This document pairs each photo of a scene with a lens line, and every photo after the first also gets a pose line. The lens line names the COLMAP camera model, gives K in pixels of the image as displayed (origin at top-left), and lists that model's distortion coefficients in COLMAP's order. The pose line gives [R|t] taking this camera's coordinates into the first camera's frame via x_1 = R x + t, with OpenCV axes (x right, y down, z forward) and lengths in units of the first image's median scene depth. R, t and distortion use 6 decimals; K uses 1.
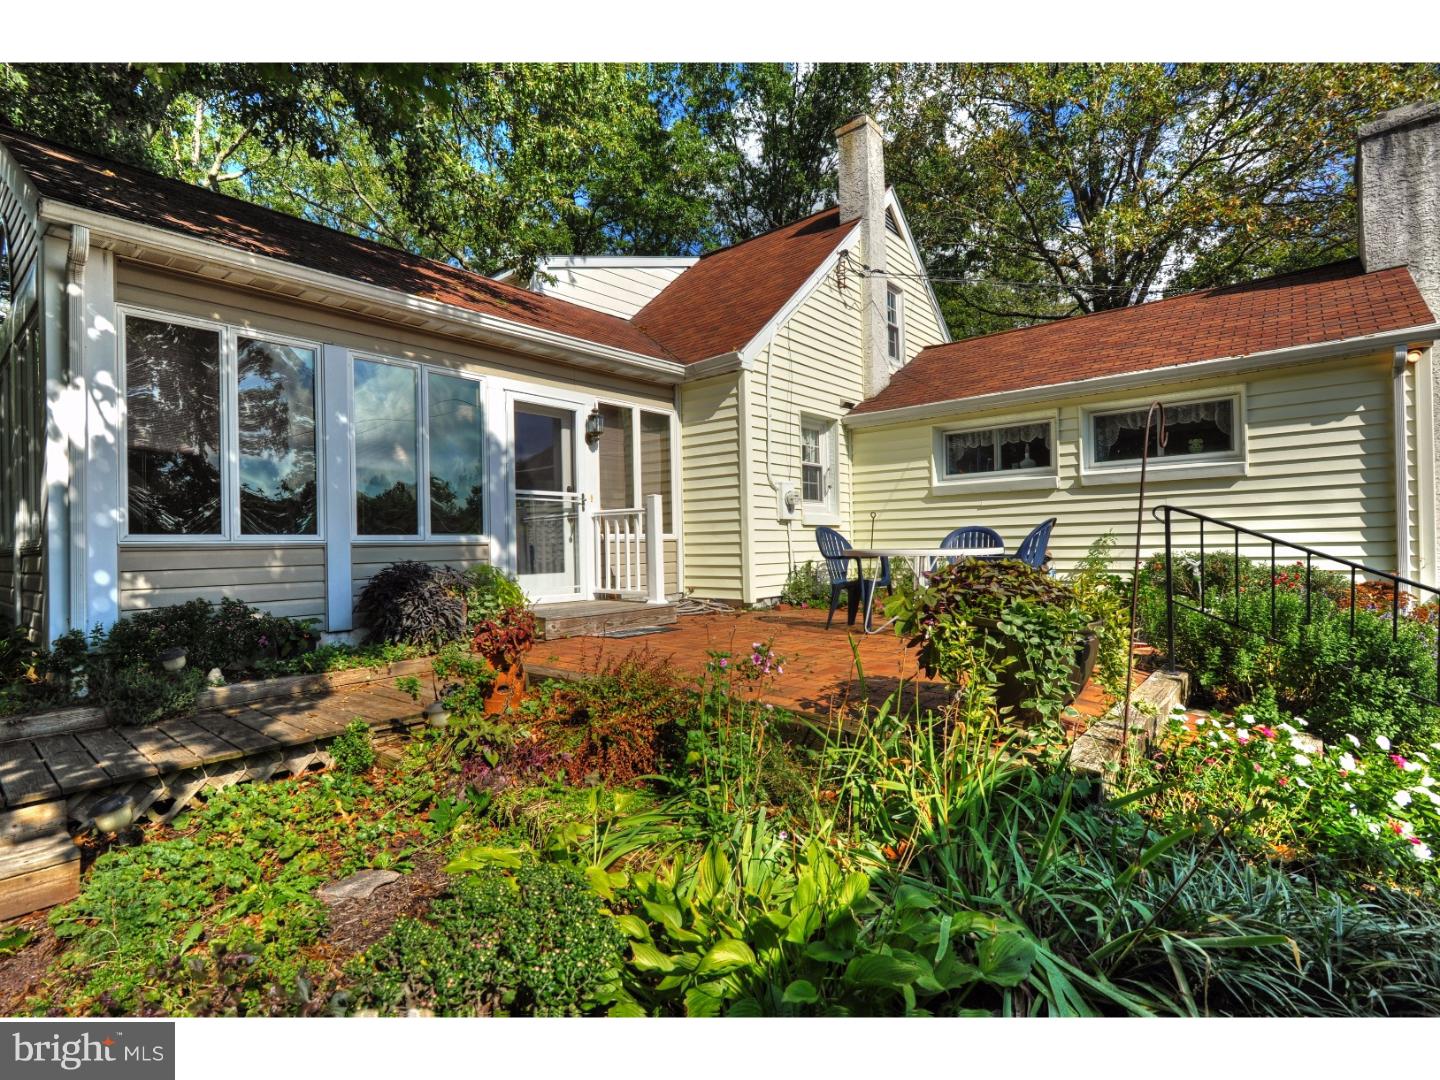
lens RADIAL K [[702.6, 0, 724.7], [0, 702.6, 540.6], [0, 0, 1]] dist [0.000200, 0.000905]
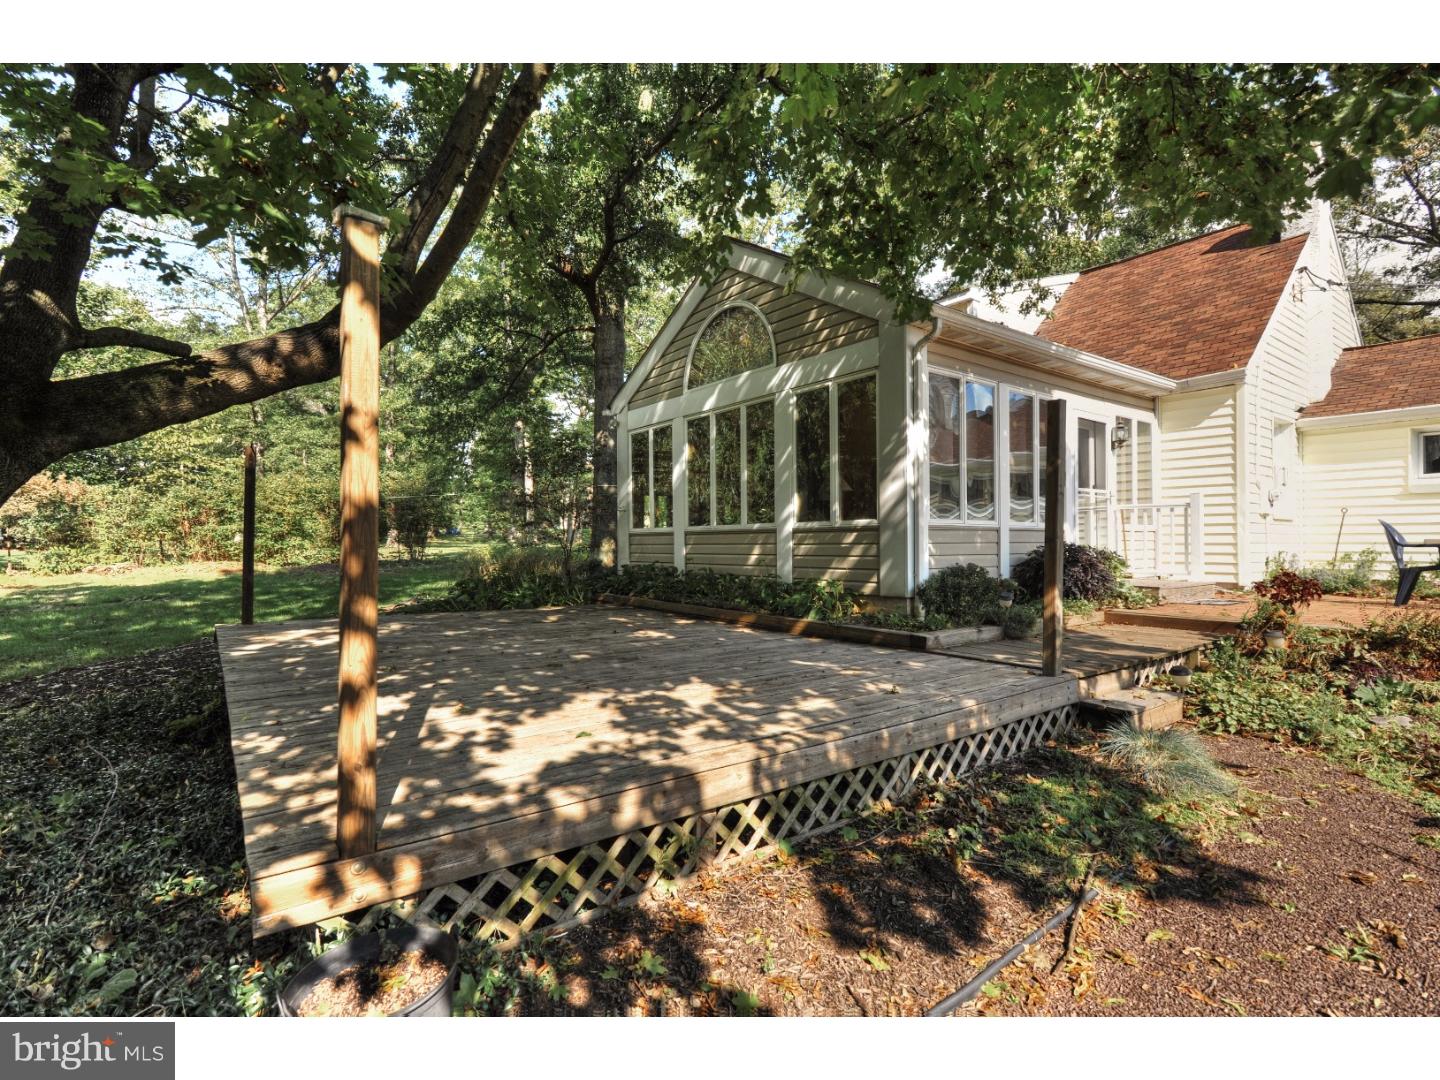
lens RADIAL K [[702.6, 0, 719.4], [0, 702.6, 537.1], [0, 0, 1]] dist [0.000200, 0.000905]
pose [[0.974895, 0.018117, -0.221927, -0.527229], [-0.017045, 0.999832, 0.006746, 0.015046], [0.222012, -0.002794, 0.975040, -0.301047]]
